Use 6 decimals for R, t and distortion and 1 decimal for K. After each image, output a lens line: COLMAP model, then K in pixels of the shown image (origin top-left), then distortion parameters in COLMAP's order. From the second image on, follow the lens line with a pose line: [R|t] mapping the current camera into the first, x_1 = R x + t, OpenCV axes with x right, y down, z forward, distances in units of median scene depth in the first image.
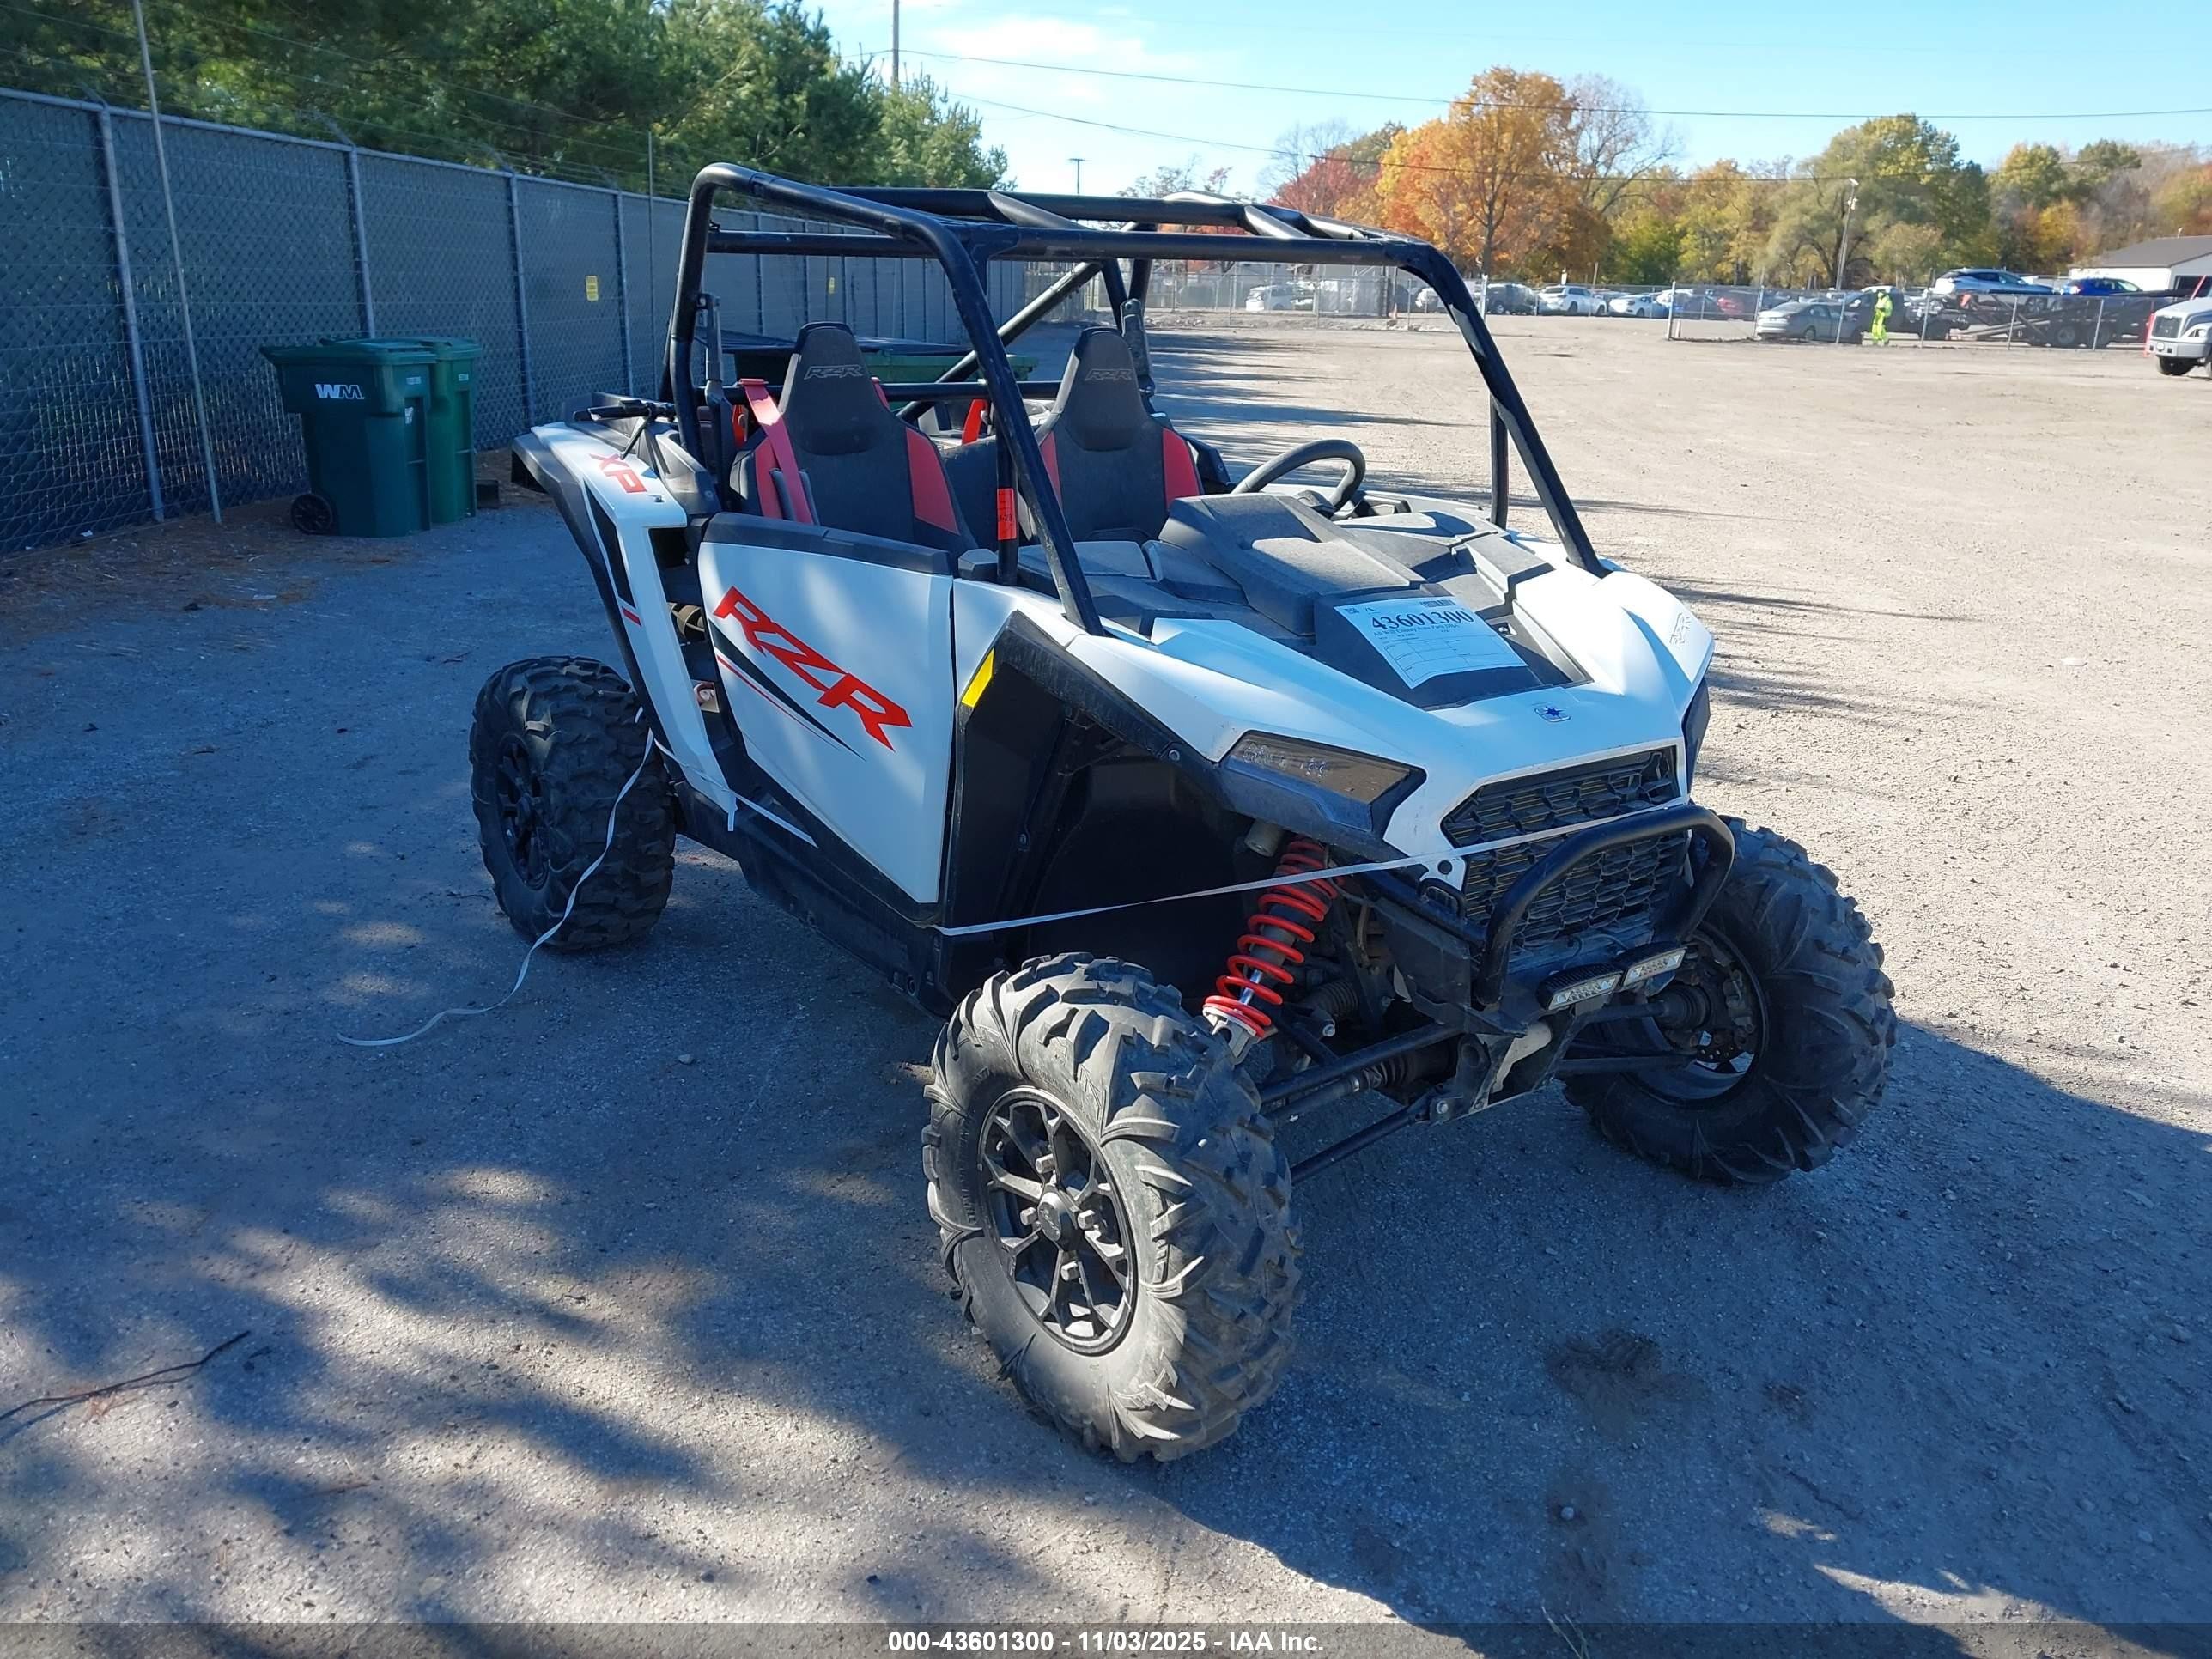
lens RADIAL K [[1794.9, 0, 1107.1], [0, 1794.9, 826.6], [0, 0, 1]] dist [0.025815, -0.018321]
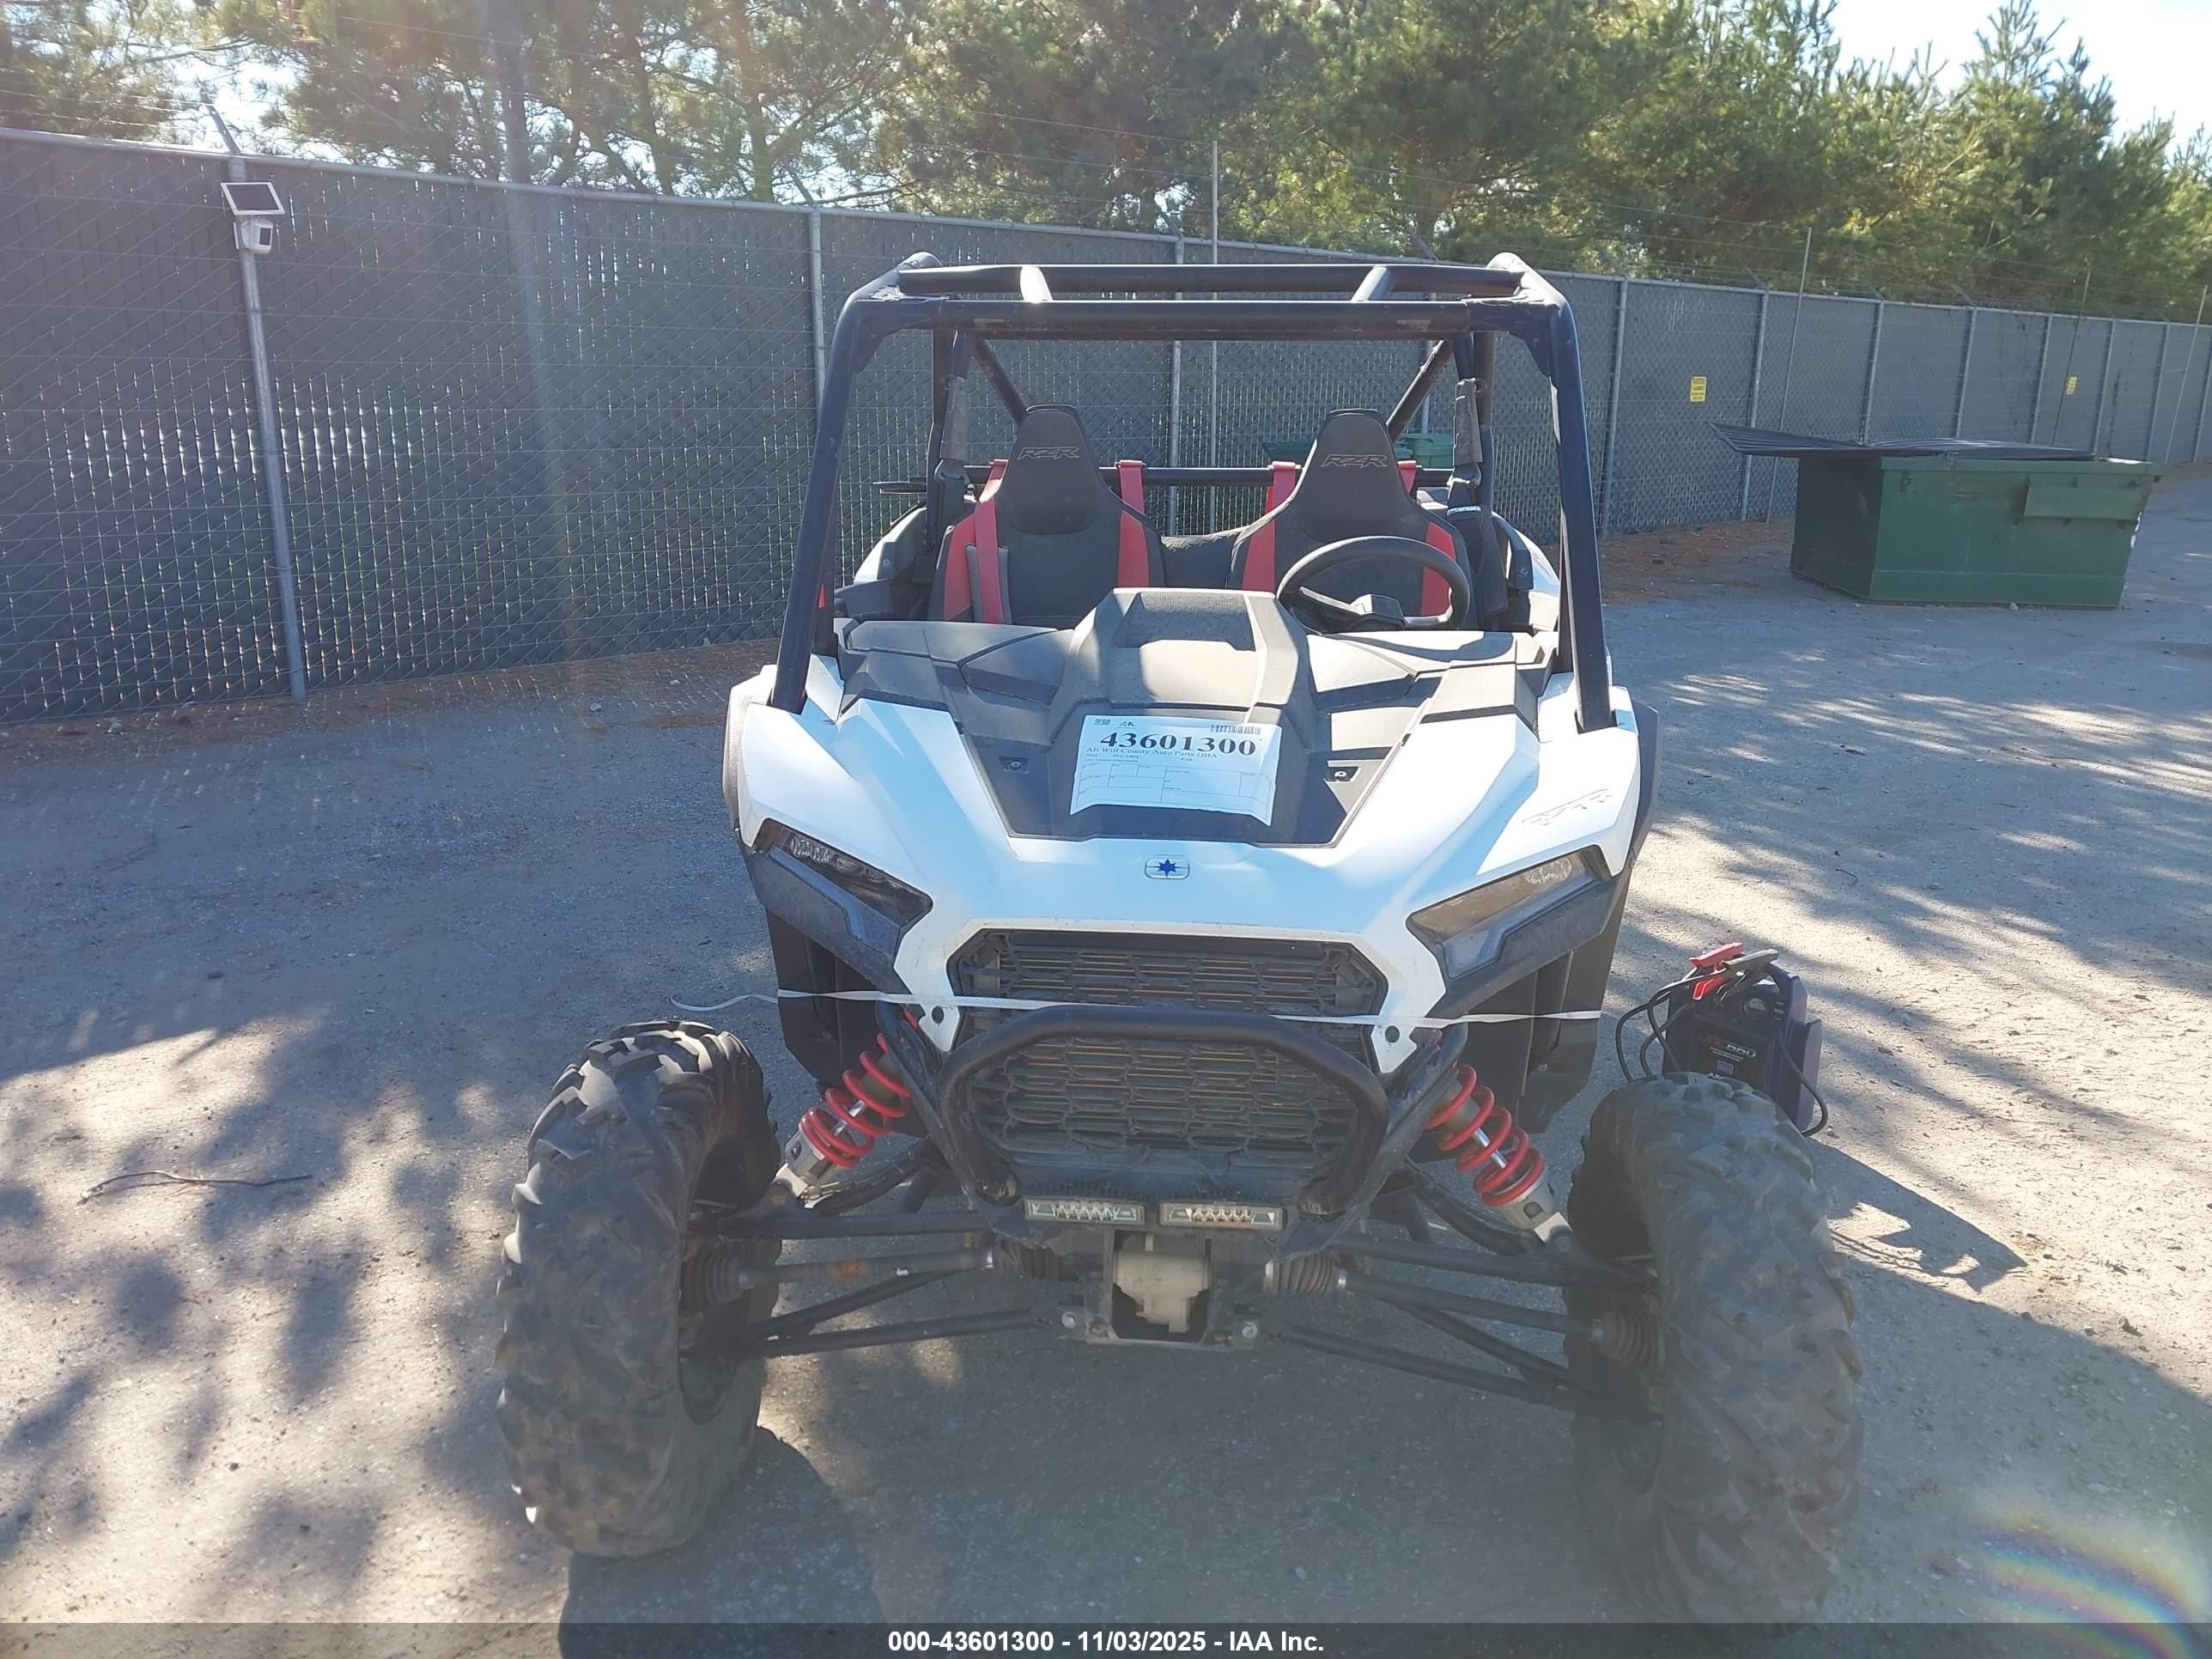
lens RADIAL K [[1794.9, 0, 1104.2], [0, 1794.9, 837.6], [0, 0, 1]] dist [0.025815, -0.018321]
pose [[0.751109, 0.154484, -0.641849, 0.675876], [-0.186187, 0.982339, 0.018555, -0.078477], [0.633380, 0.105567, 0.766607, 0.325556]]
